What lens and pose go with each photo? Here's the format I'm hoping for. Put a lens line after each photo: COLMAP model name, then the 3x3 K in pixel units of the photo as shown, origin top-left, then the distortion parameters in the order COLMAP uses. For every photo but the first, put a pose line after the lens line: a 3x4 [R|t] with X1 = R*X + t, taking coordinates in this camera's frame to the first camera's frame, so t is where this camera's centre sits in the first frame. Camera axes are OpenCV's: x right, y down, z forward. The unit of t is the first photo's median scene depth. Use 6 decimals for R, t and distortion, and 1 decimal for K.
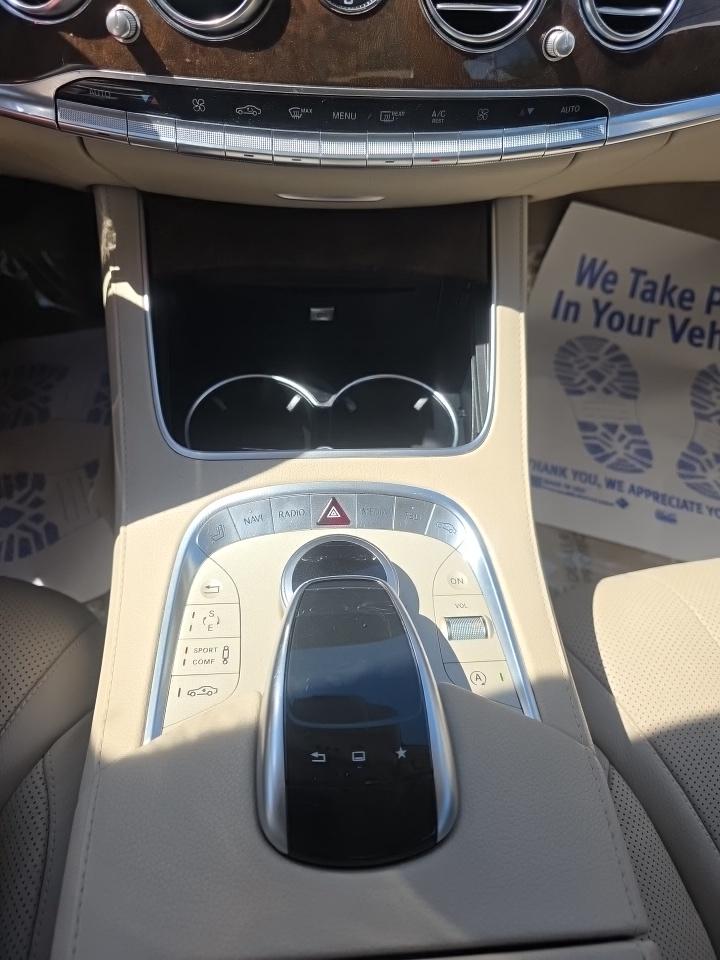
lens RADIAL K [[673.0, 0, 360.0], [0, 673.0, 480.0], [0, 0, 1]] dist [0.002256, -0.003520]
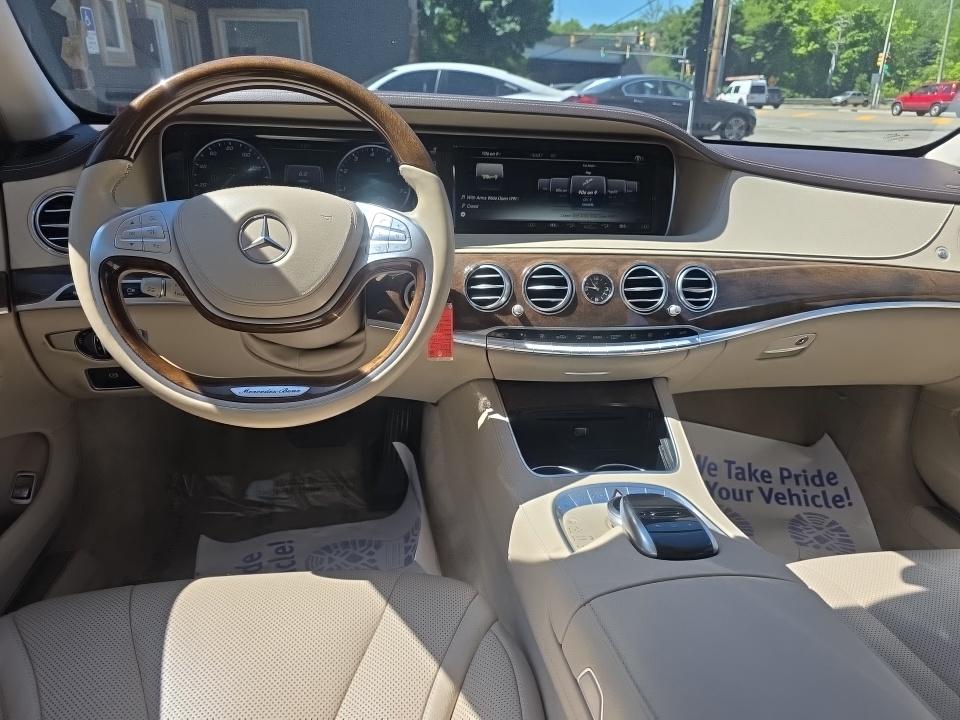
lens RADIAL K [[673.0, 0, 480.0], [0, 673.0, 360.0], [0, 0, 1]] dist [0.002256, -0.003520]
pose [[0.997303, -0.051431, 0.052356, -0.459632], [0.072294, 0.811343, -0.580083, 0.739660], [-0.012644, 0.582303, 0.812873, -0.769716]]
